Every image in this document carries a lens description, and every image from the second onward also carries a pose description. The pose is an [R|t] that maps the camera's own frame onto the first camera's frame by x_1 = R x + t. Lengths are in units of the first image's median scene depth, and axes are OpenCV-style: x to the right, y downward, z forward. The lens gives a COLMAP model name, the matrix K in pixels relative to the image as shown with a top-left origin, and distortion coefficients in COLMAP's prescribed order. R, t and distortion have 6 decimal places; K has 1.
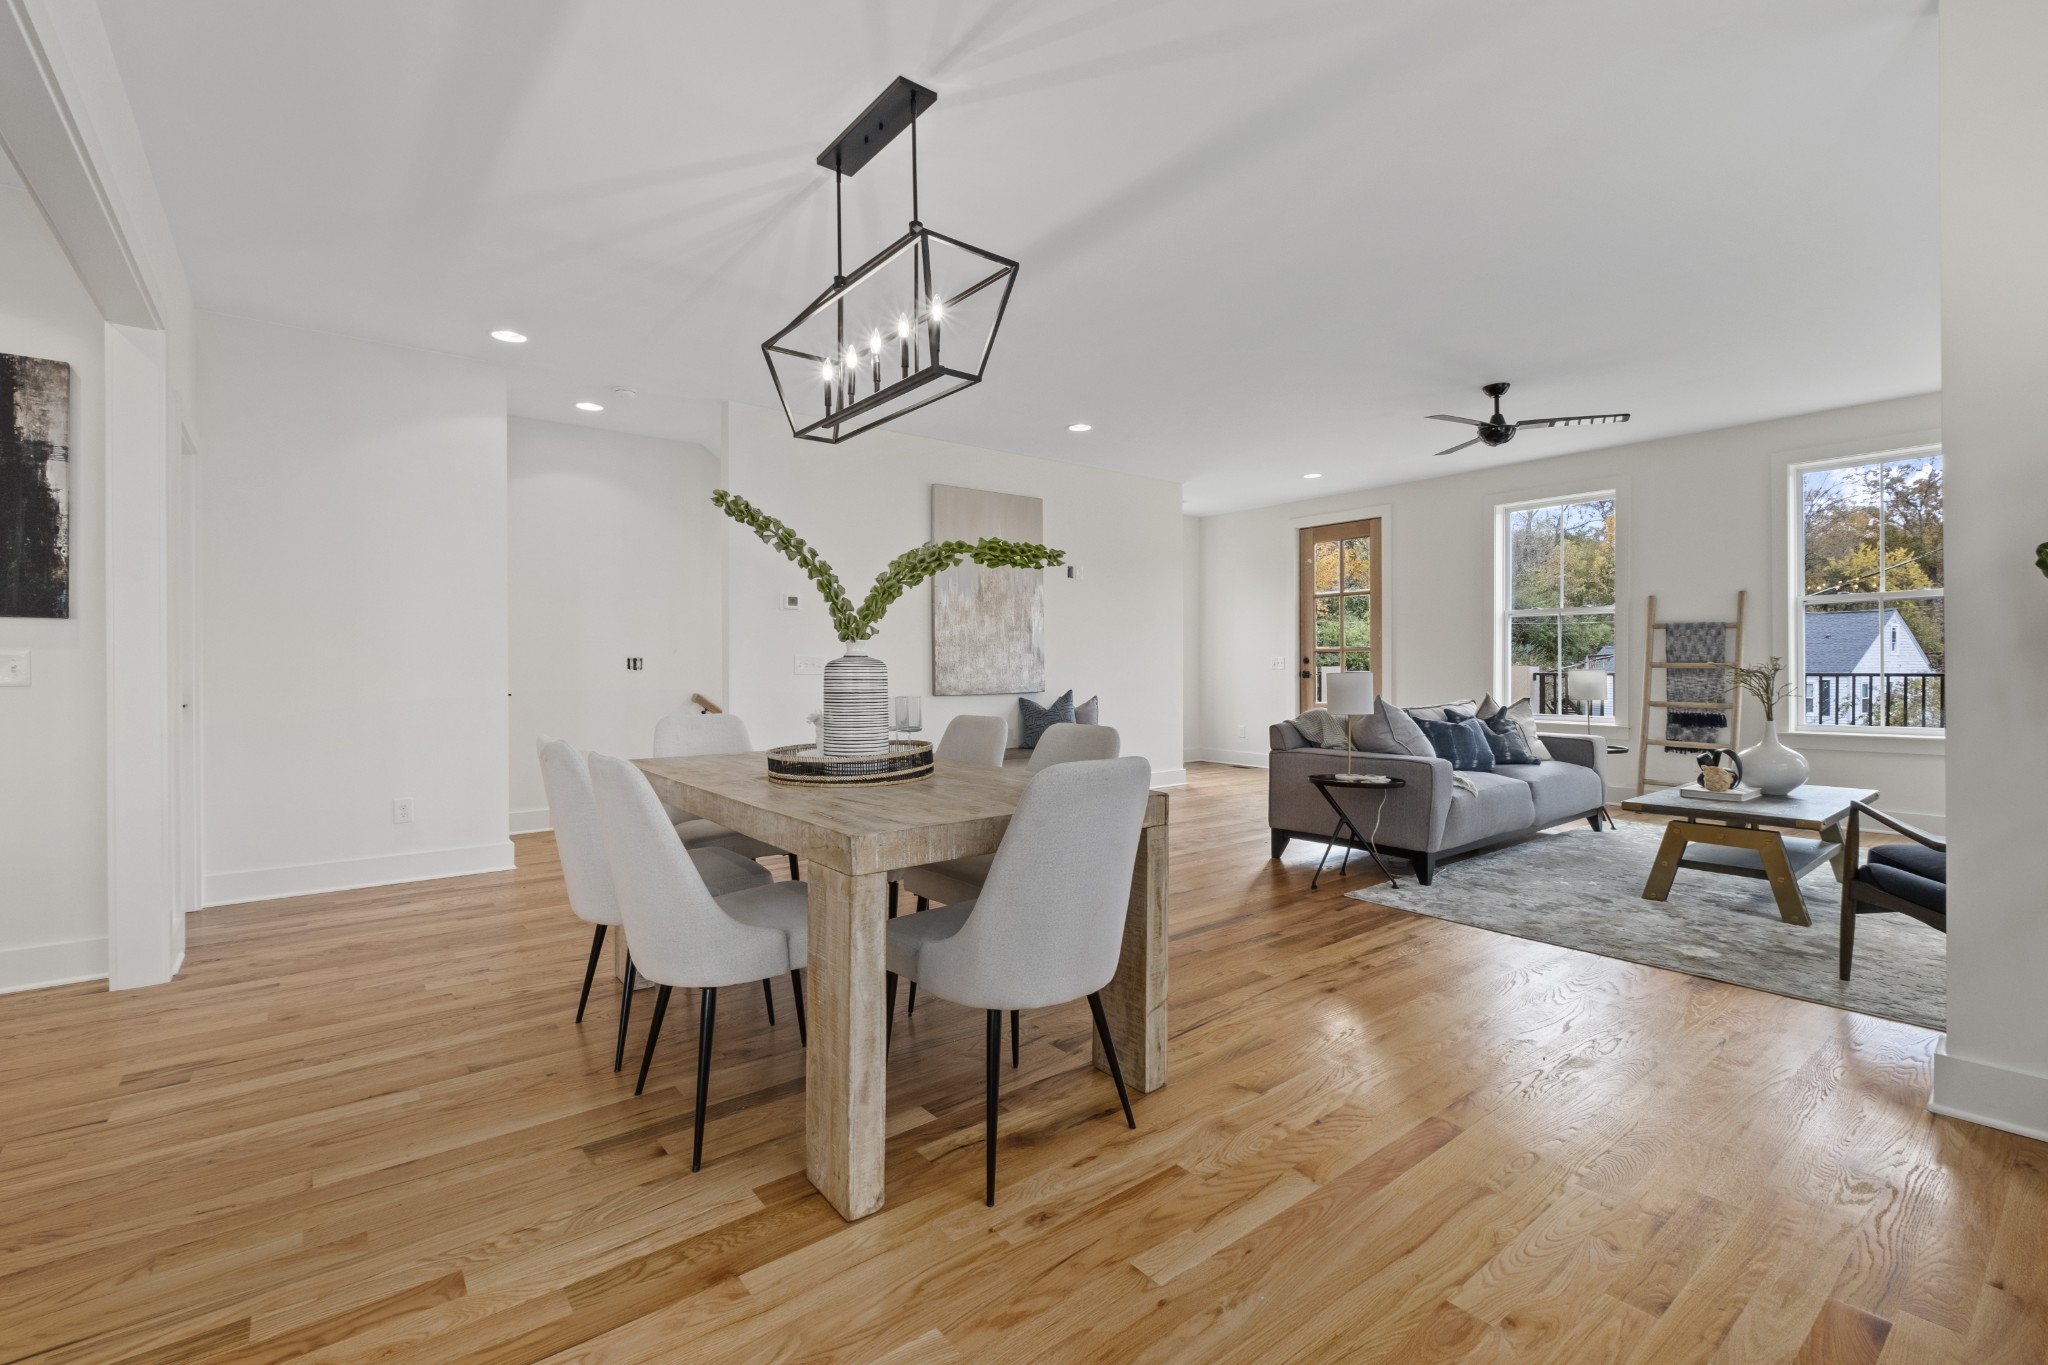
lens RADIAL K [[880.0, 0, 1022.9], [0, 880.0, 669.6], [0, 0, 1]] dist [-0.000738, -0.000455]
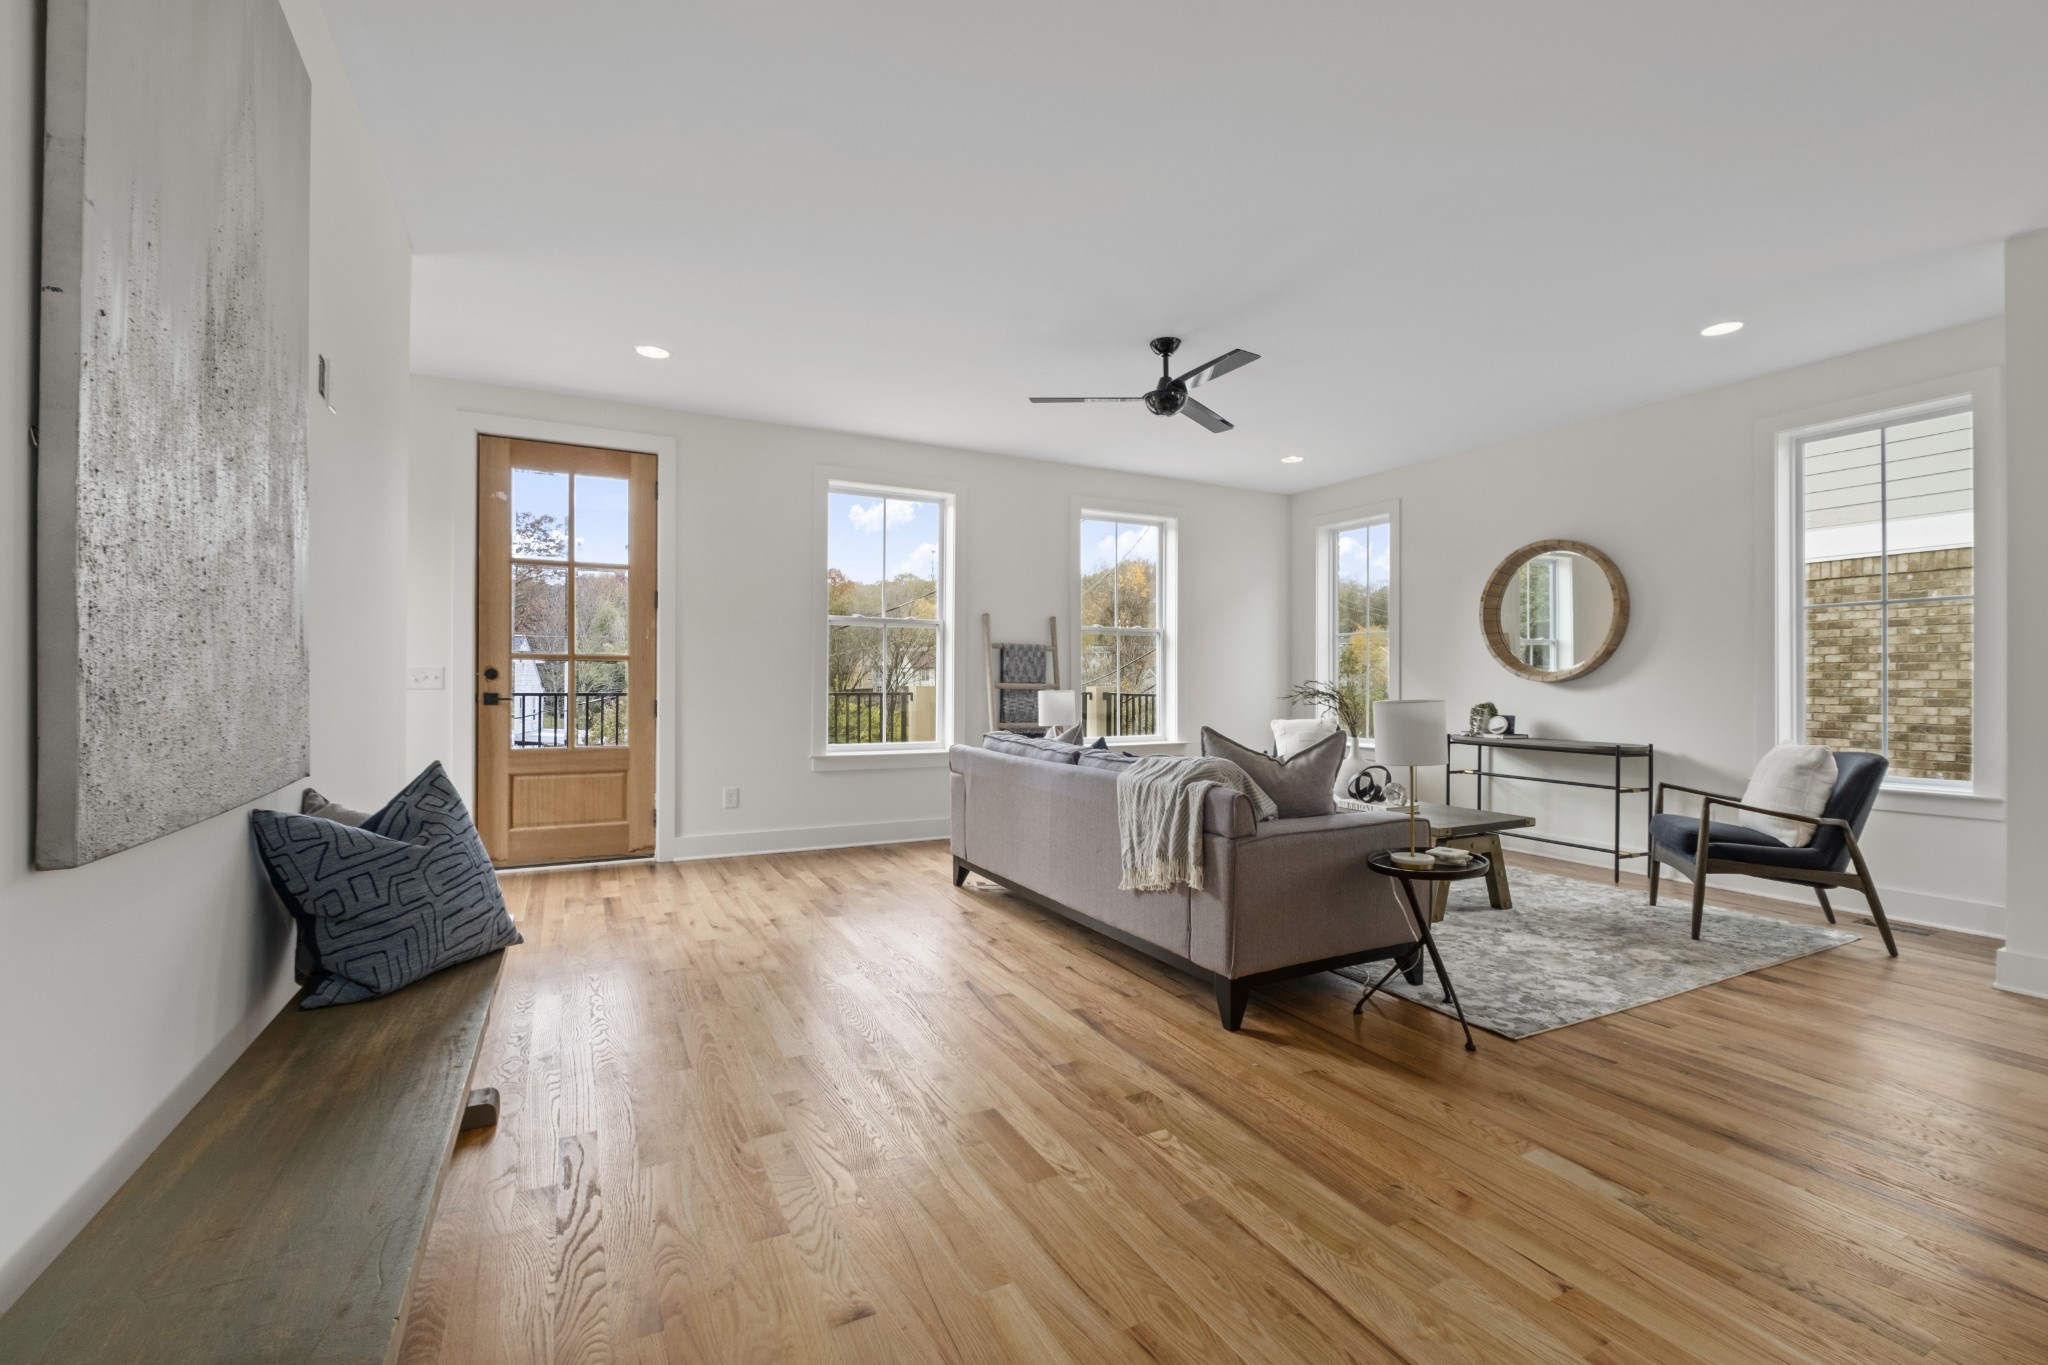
lens RADIAL K [[880.0, 0, 1022.9], [0, 880.0, 669.6], [0, 0, 1]] dist [-0.000738, -0.000455]
pose [[0.175633, 0.020591, 0.984240, -0.231901], [-0.002792, 0.999788, -0.020418, -0.003495], [-0.984452, 0.000838, 0.175653, 0.820991]]
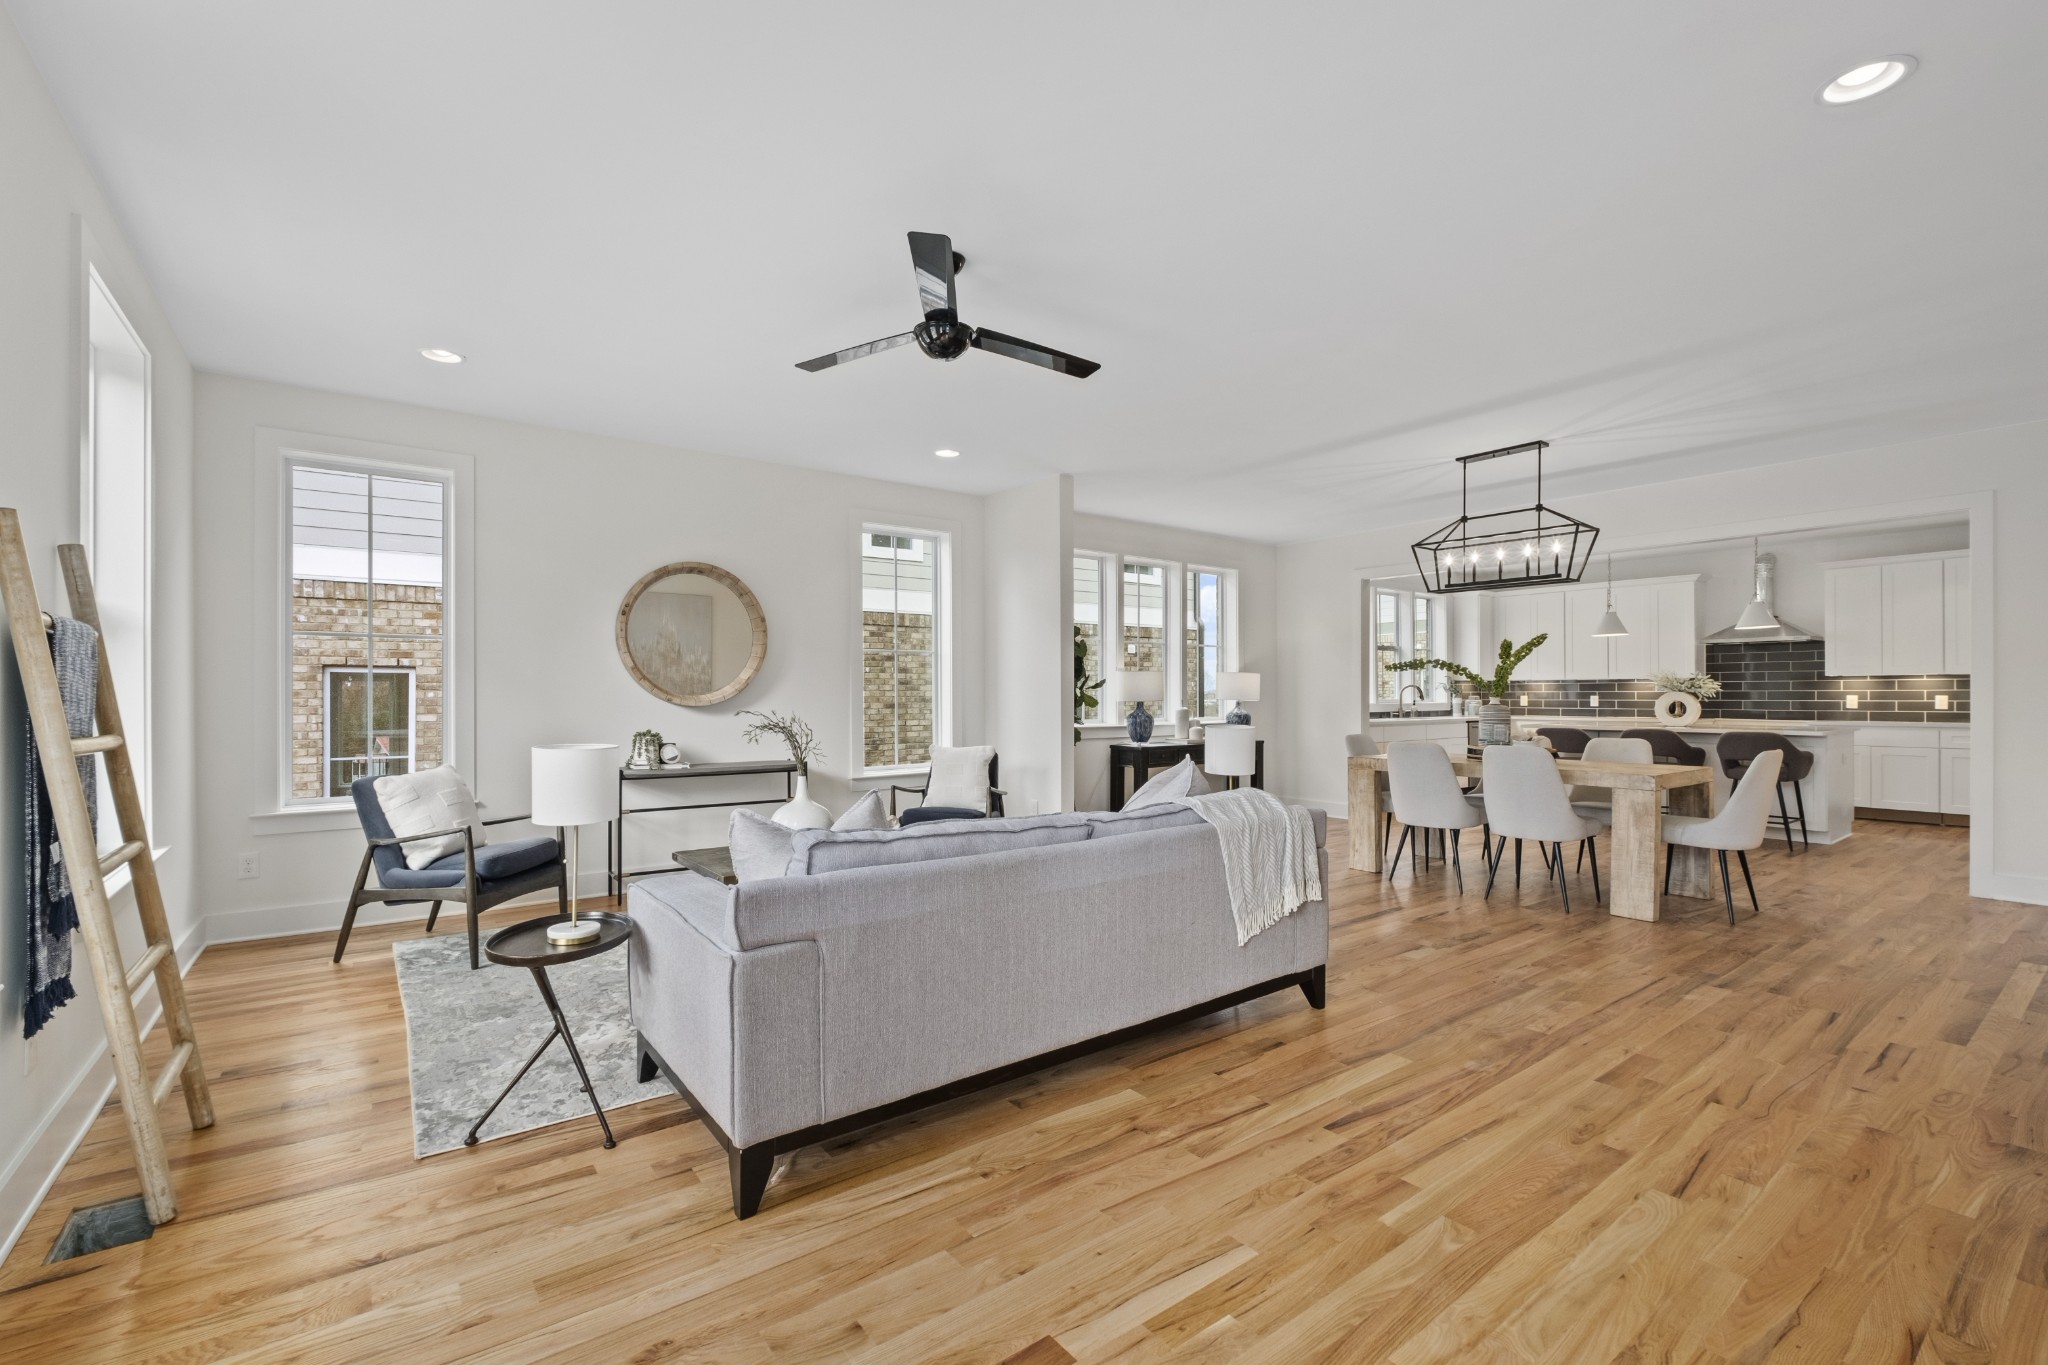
lens RADIAL K [[882.2, 0, 1027.2], [0, 882.2, 686.3], [0, 0, 1]] dist [-0.004478, -0.000797]
pose [[-0.999919, 0.009348, 0.008608, 0.397071], [0.009276, 0.999922, -0.008328, -0.022319], [-0.008685, -0.008248, -0.999928, 1.330481]]
